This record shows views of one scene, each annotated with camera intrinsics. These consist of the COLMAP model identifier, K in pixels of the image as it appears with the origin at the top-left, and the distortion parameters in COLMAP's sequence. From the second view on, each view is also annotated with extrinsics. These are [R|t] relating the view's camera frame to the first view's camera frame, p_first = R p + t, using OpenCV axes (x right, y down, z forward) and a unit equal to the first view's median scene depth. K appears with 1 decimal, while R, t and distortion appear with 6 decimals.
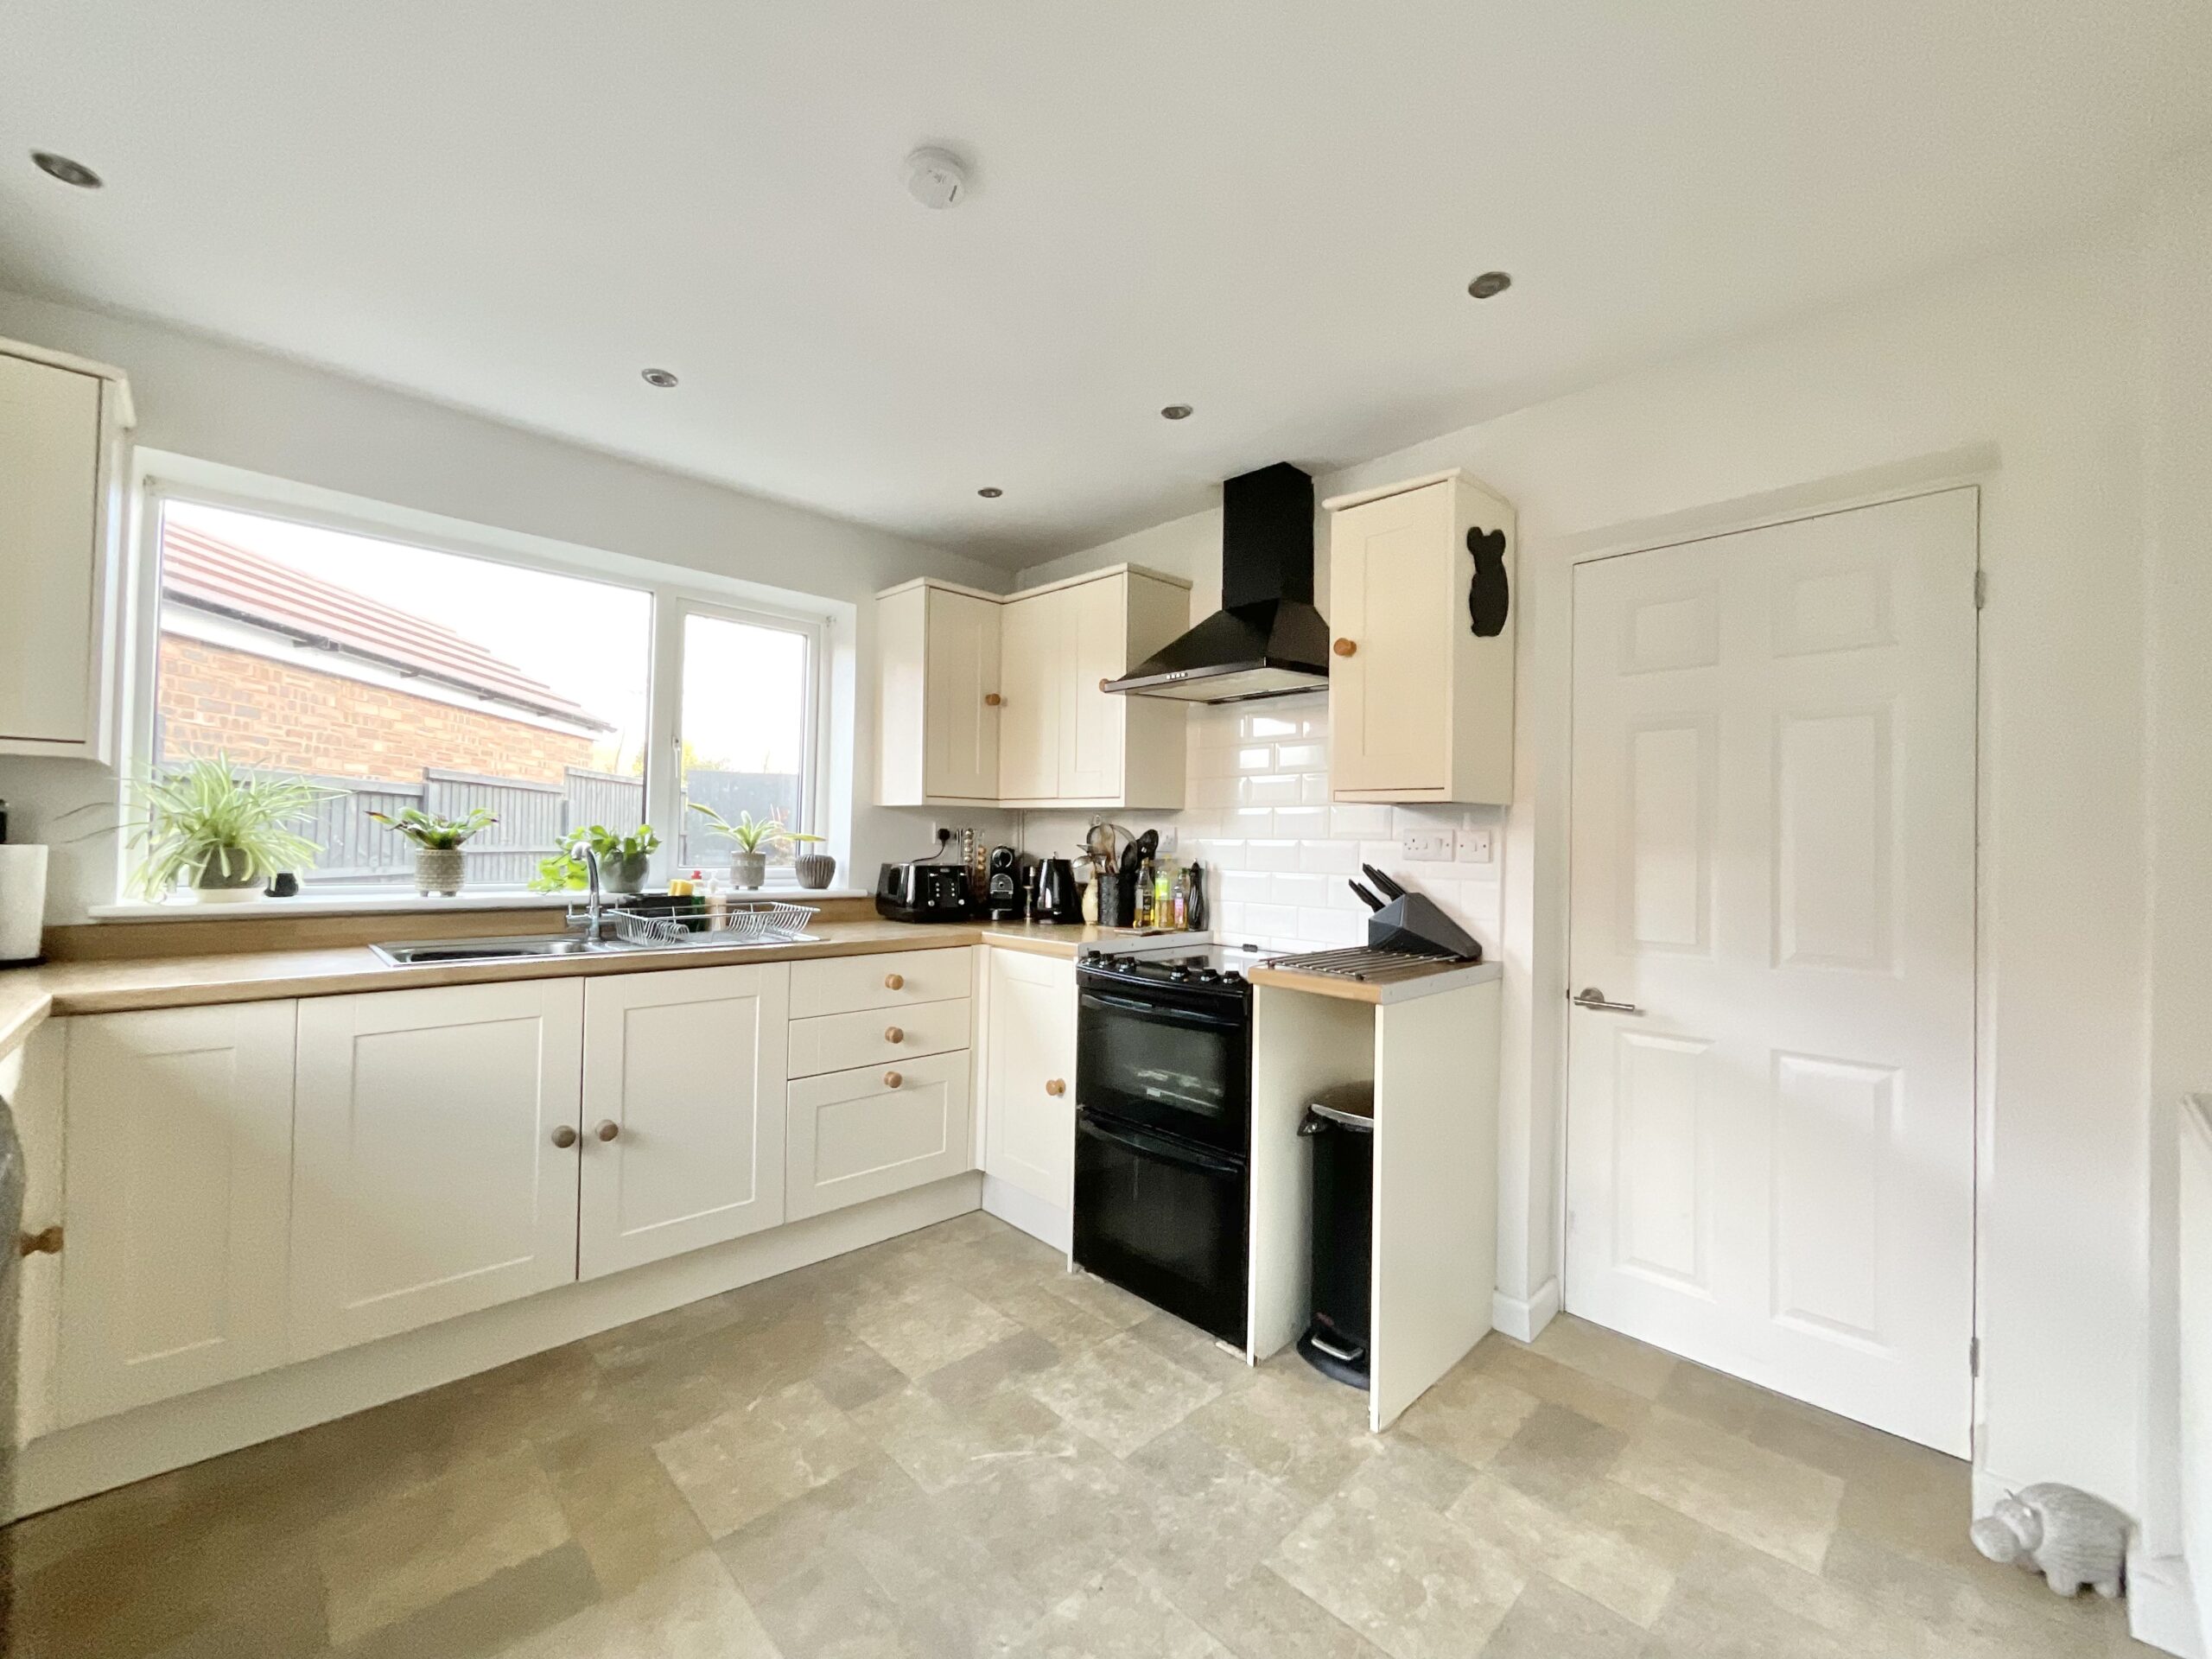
lens RADIAL K [[898.7, 0, 1104.4], [0, 898.7, 839.7], [0, 0, 1]] dist [-0.004151, -0.001000]
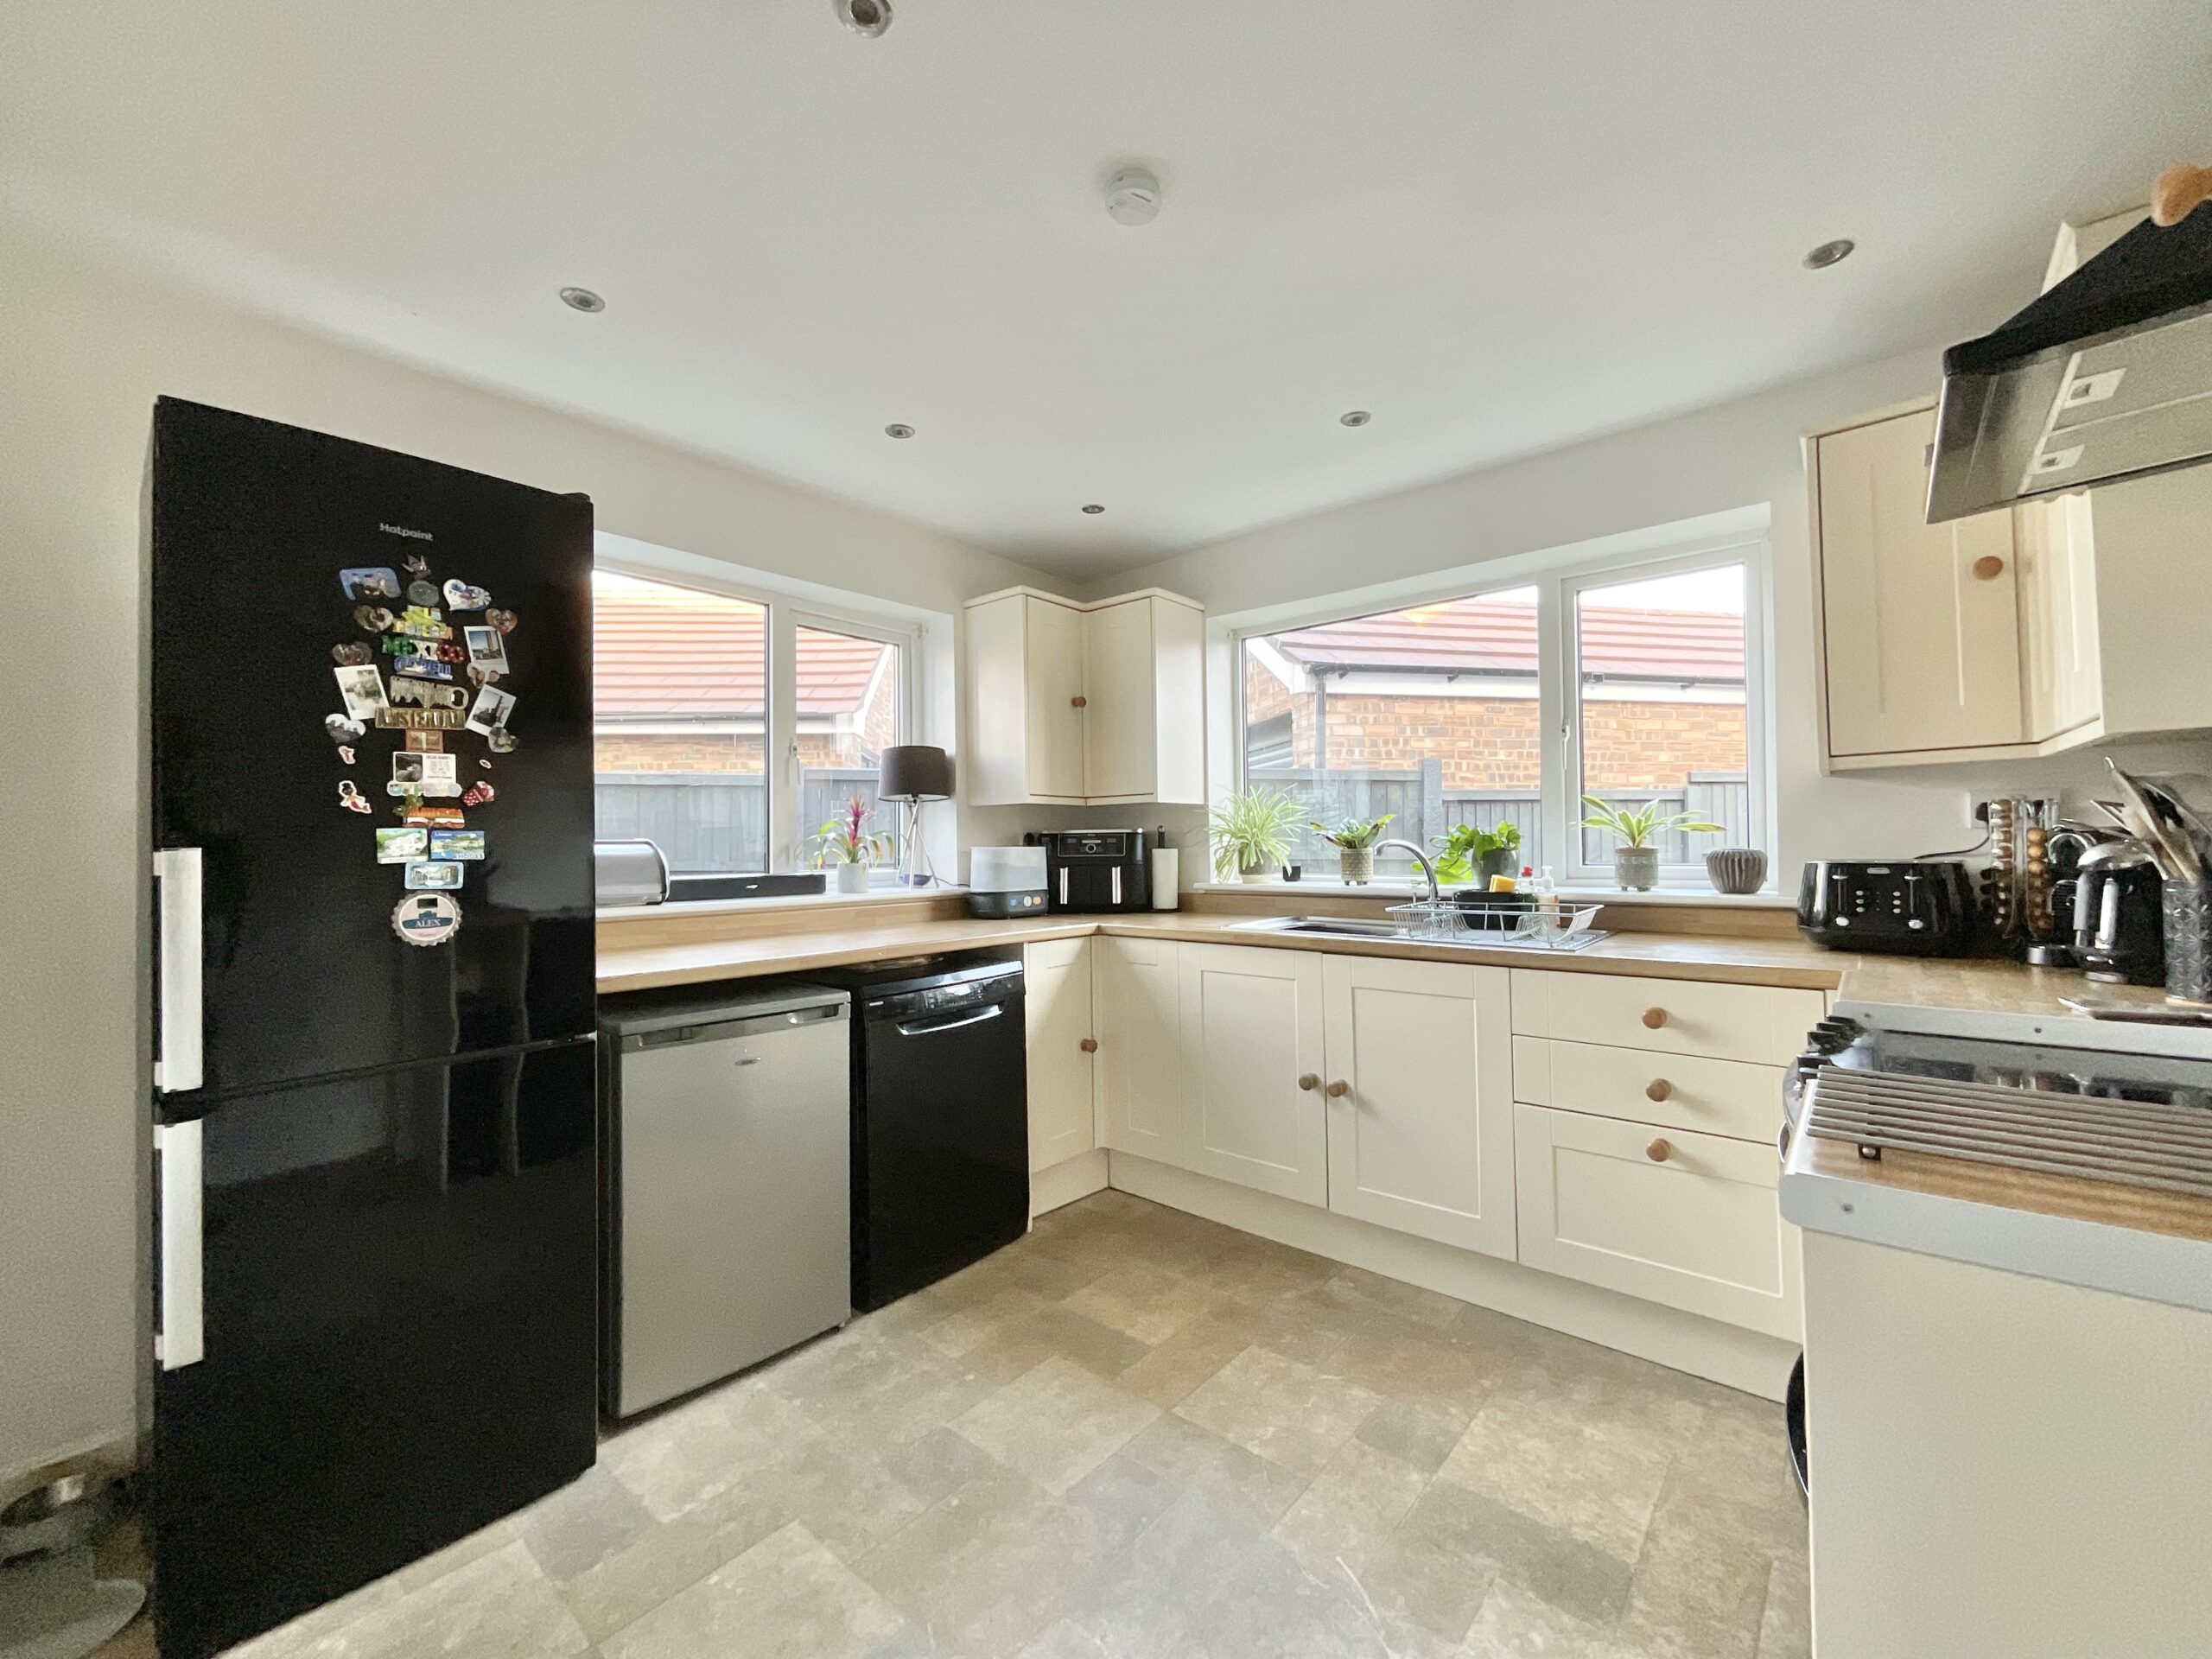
lens RADIAL K [[898.7, 0, 1104.5], [0, 898.7, 814.9], [0, 0, 1]] dist [-0.004151, -0.001000]
pose [[0.080284, -0.051935, -0.995418, 0.525653], [0.019862, 0.998527, -0.050495, 0.020476], [0.996574, -0.015717, 0.081198, 0.531343]]
